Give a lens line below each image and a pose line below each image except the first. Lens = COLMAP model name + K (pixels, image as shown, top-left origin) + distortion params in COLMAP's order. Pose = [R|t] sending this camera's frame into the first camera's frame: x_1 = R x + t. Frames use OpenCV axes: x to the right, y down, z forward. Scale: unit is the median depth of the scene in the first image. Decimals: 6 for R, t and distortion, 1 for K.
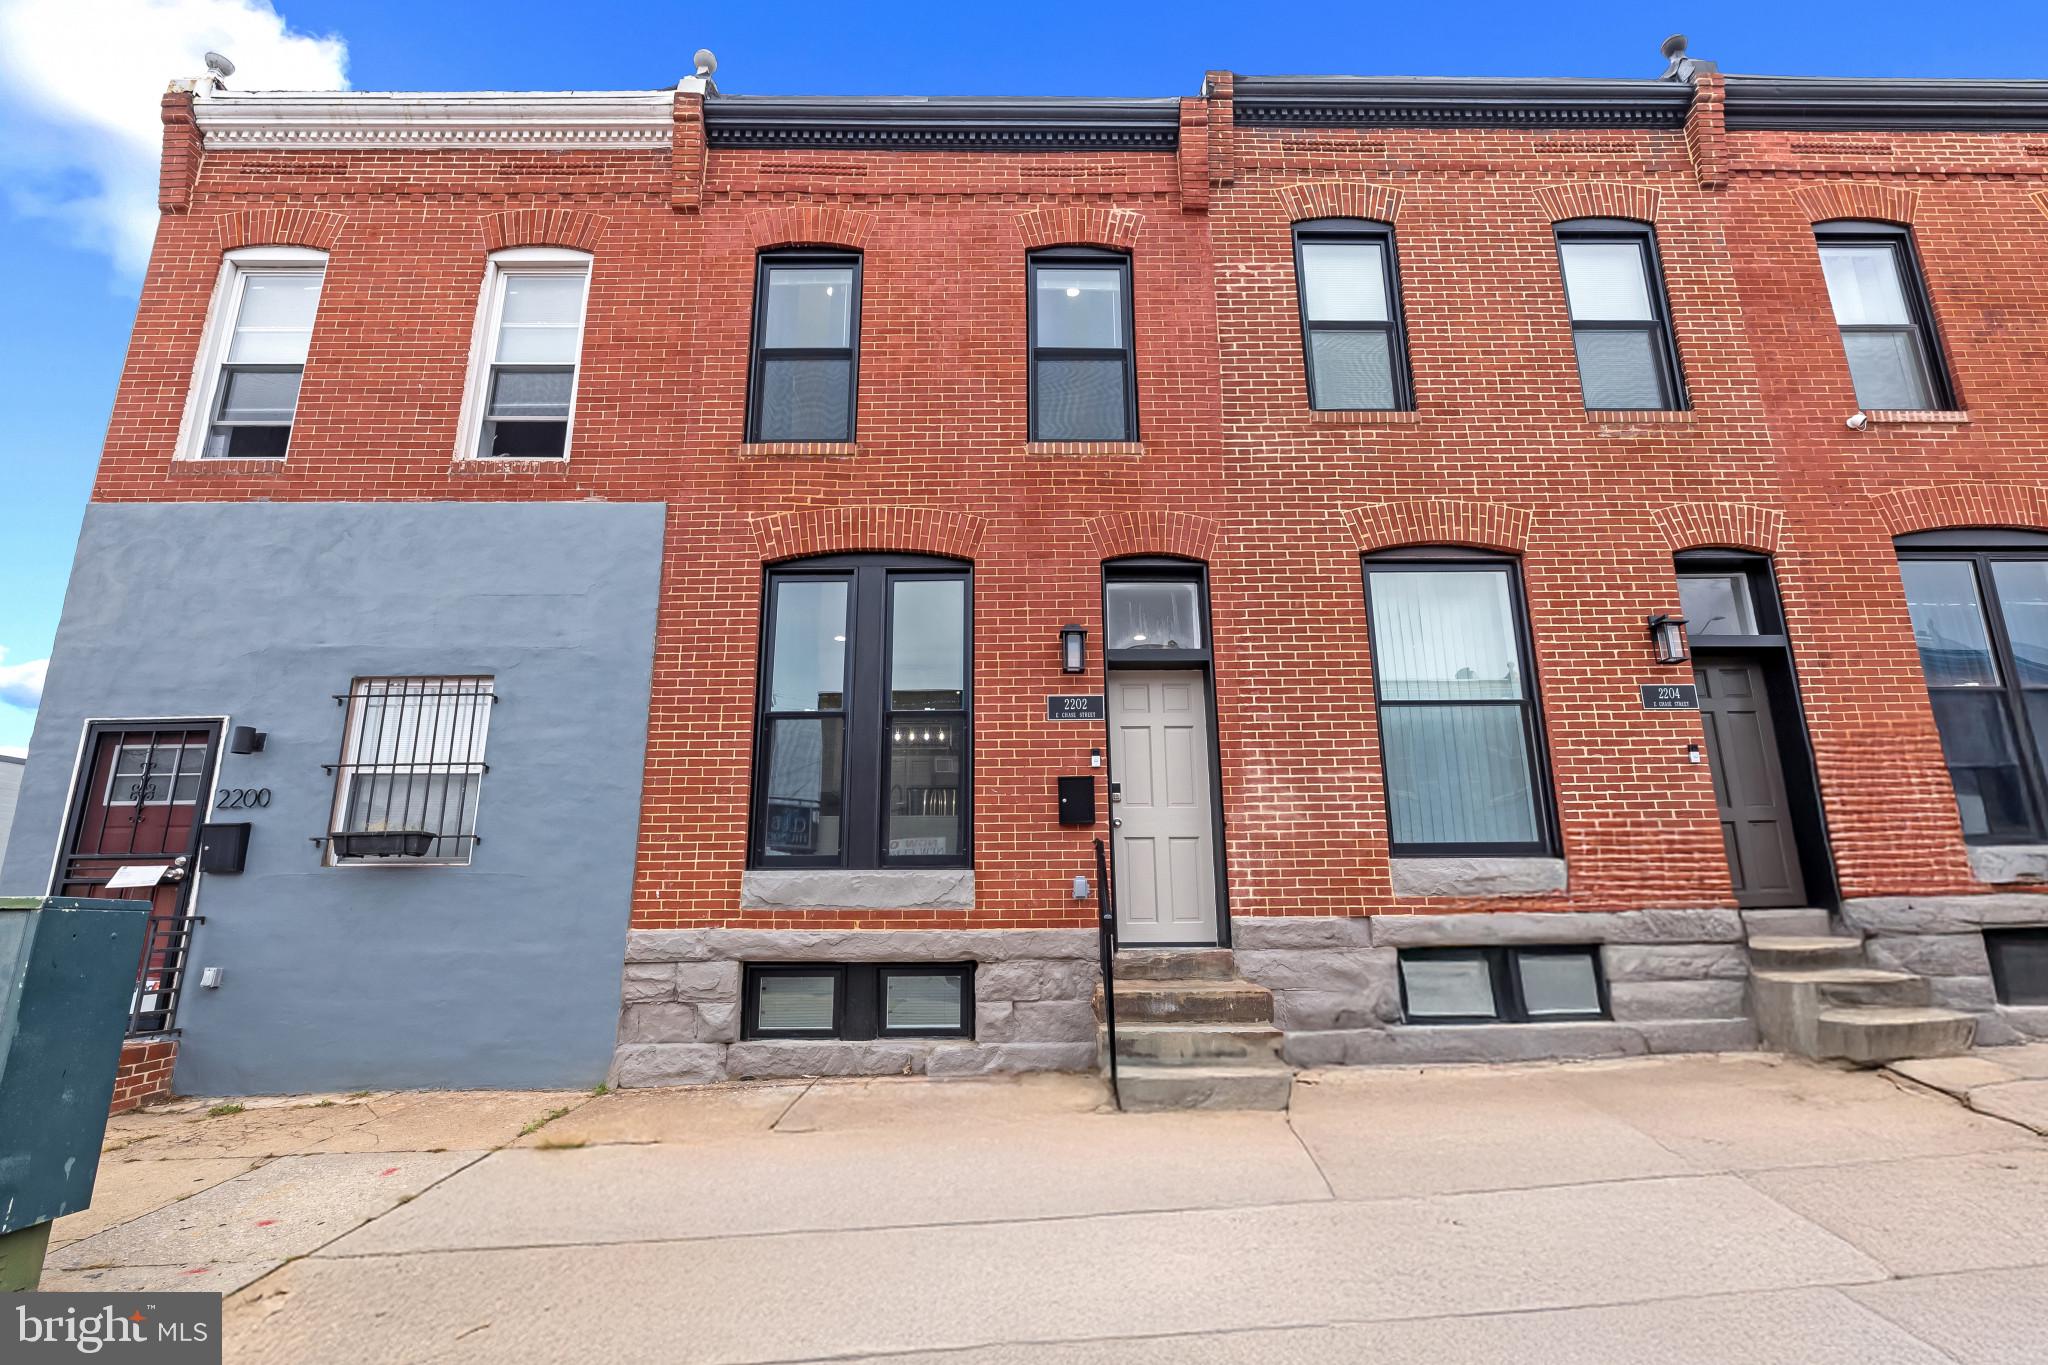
lens RADIAL K [[872.8, 0, 1015.5], [0, 872.8, 689.7], [0, 0, 1]] dist [-0.002624, -0.000082]
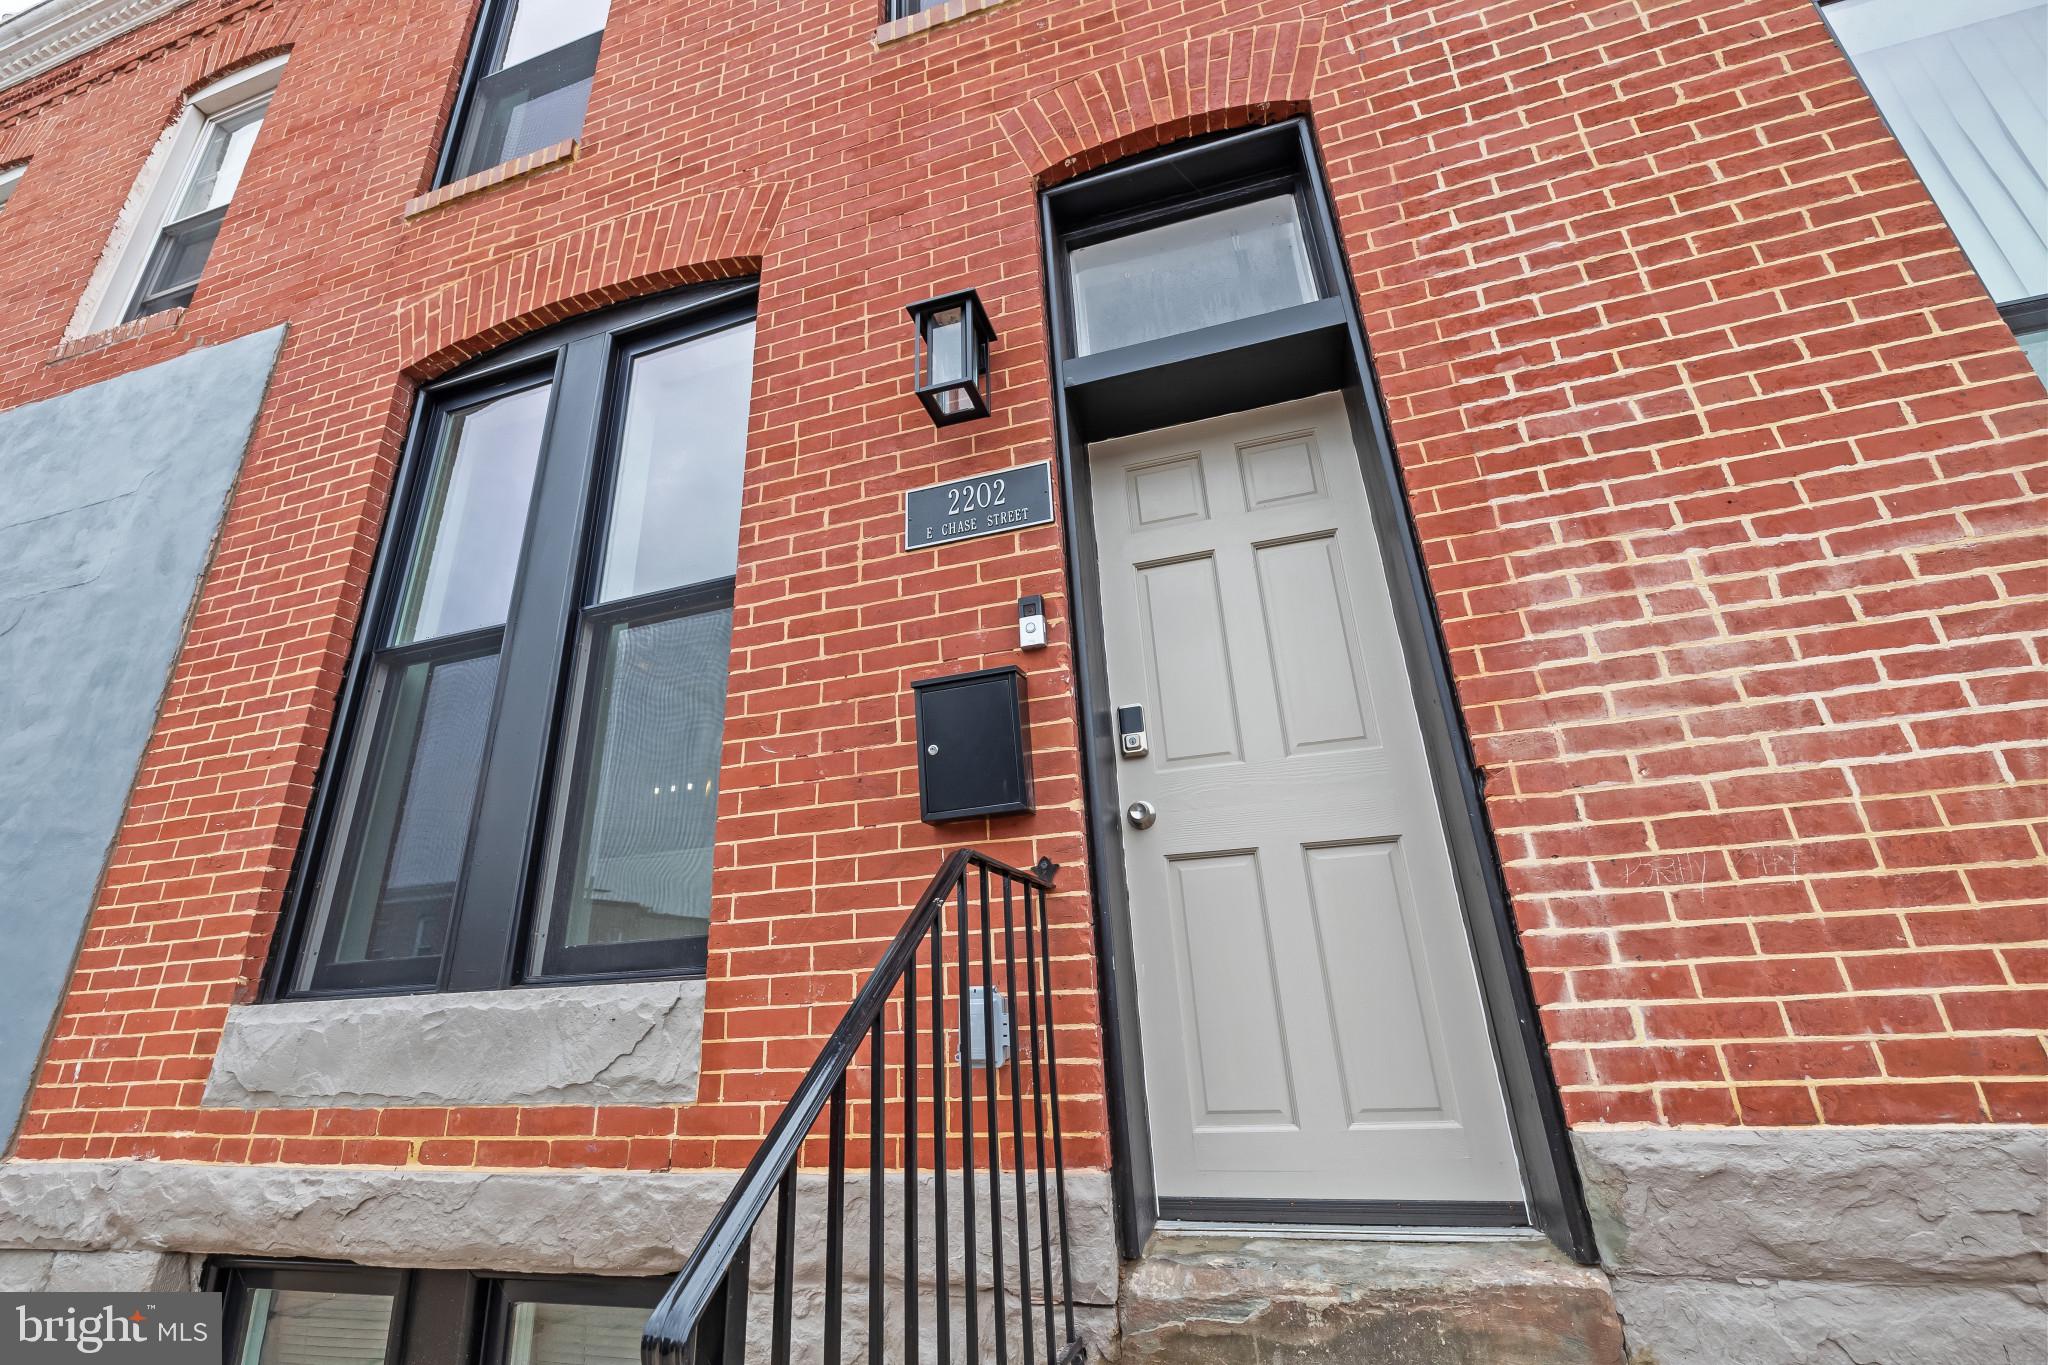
lens RADIAL K [[815.4, 0, 1024.0], [0, 815.4, 682.5], [0, 0, 1]] dist [0.001094, 0.000092]
pose [[0.962410, -0.131607, -0.237584, 0.163818], [0.100011, 0.985015, -0.140512, 0.147451], [0.252516, 0.111469, 0.961150, 0.701933]]
